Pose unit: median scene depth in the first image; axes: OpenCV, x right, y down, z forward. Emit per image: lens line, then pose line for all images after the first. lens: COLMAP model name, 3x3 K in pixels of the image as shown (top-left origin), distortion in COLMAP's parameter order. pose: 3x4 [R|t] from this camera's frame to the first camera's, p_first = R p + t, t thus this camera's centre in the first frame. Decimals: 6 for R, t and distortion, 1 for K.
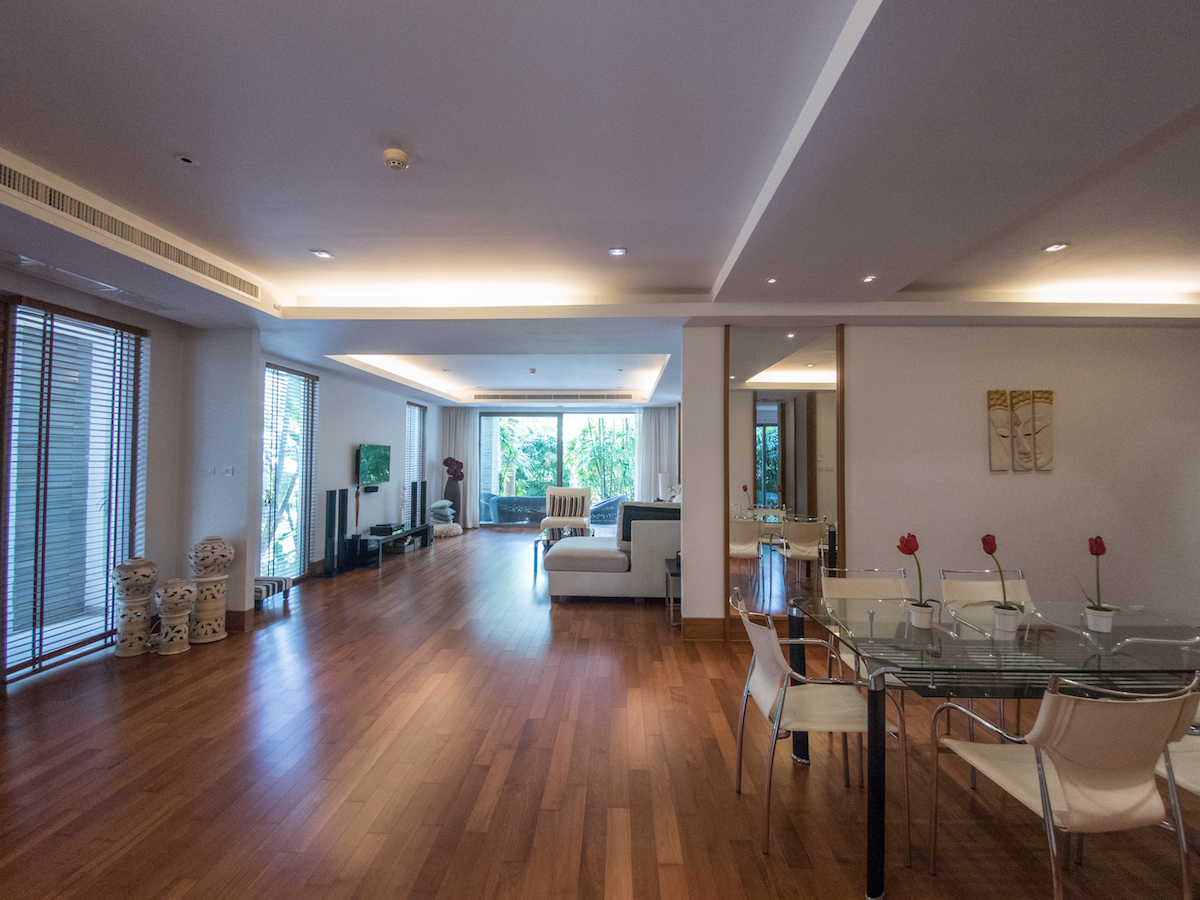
lens RADIAL K [[545.6, 0, 597.4], [0, 545.6, 441.5], [0, 0, 1]] dist [0.045177, -0.036600]
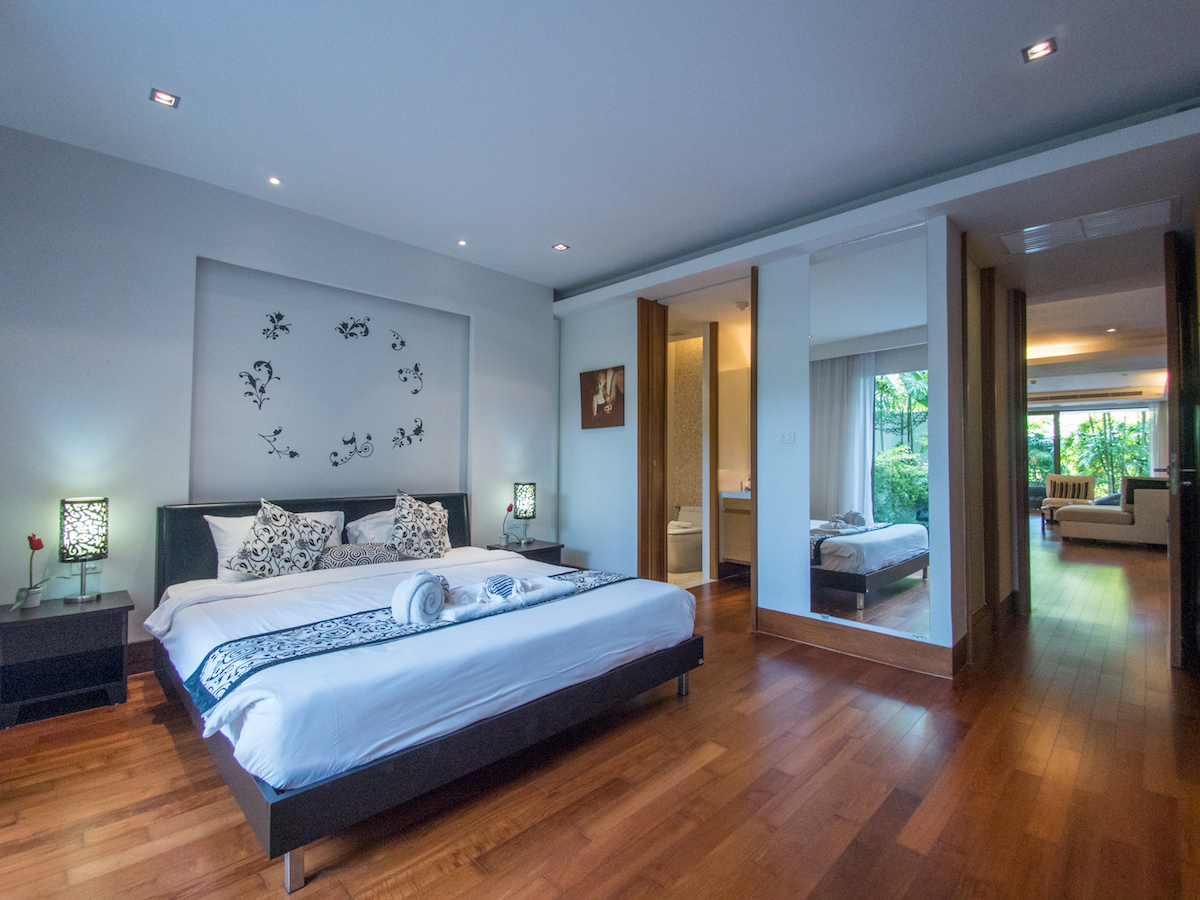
lens RADIAL K [[545.6, 0, 597.4], [0, 545.6, 441.5], [0, 0, 1]] dist [0.045177, -0.036600]
pose [[0.737275, -0.019759, -0.675303, 0.001849], [0.015221, 0.999804, -0.012636, 0.009434], [0.675421, -0.000962, 0.737432, -0.457563]]
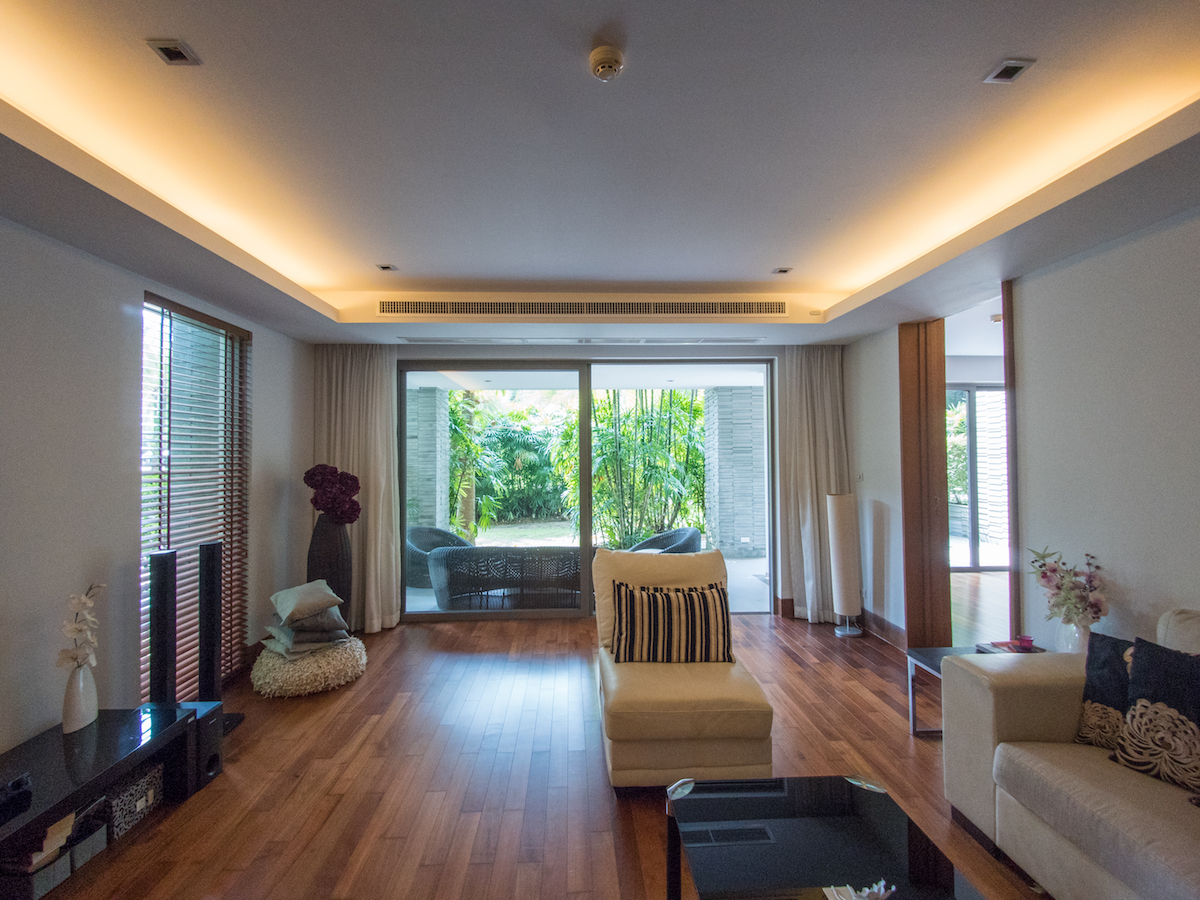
lens RADIAL K [[545.6, 0, 597.4], [0, 545.6, 441.5], [0, 0, 1]] dist [0.045177, -0.036600]
pose [[0.996173, -0.012225, 0.086540, -0.096930], [0.011670, 0.999908, 0.006921, 0.010242], [-0.086617, -0.005884, 0.996224, 0.542474]]
